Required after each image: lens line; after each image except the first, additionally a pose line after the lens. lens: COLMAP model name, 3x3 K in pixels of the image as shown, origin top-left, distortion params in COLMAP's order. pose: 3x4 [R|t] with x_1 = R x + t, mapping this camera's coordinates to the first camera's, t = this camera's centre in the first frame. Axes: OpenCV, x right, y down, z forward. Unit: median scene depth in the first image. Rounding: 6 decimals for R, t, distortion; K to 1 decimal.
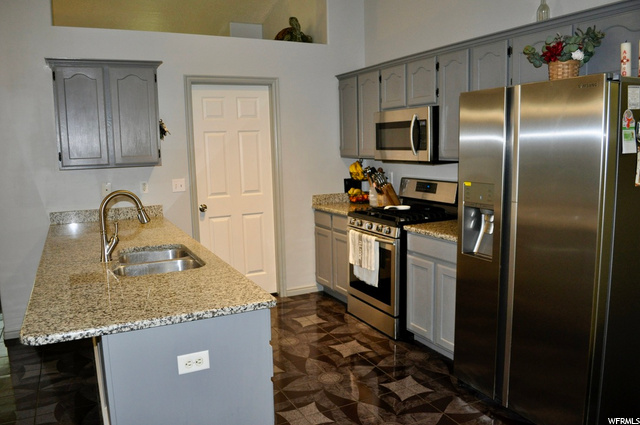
lens RADIAL K [[499.1, 0, 316.4], [0, 499.1, 212.9], [0, 0, 1]] dist [-0.084006, 0.013367]
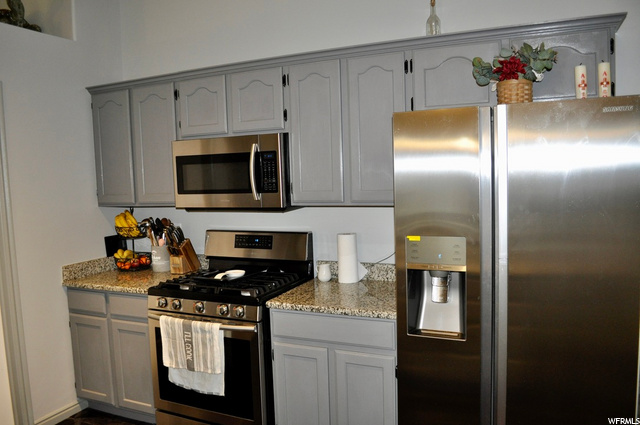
lens RADIAL K [[499.1, 0, 319.3], [0, 499.1, 213.5], [0, 0, 1]] dist [-0.084006, 0.013367]
pose [[0.773797, -0.054227, 0.631108, -0.172150], [0.101722, 0.994036, -0.039309, -0.053550], [-0.625213, 0.094615, 0.774698, 0.349766]]
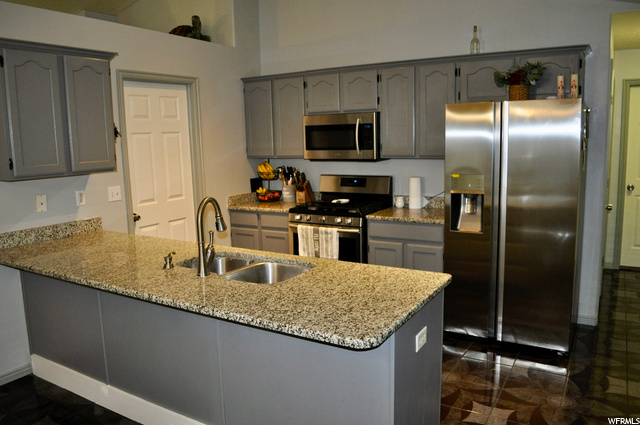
lens RADIAL K [[499.1, 0, 317.3], [0, 499.1, 212.9], [0, 0, 1]] dist [-0.084006, 0.013367]
pose [[0.846677, -0.078824, 0.526236, -0.454969], [0.078818, 0.996636, 0.022472, -0.013140], [-0.526237, 0.022451, 0.850042, 0.067944]]
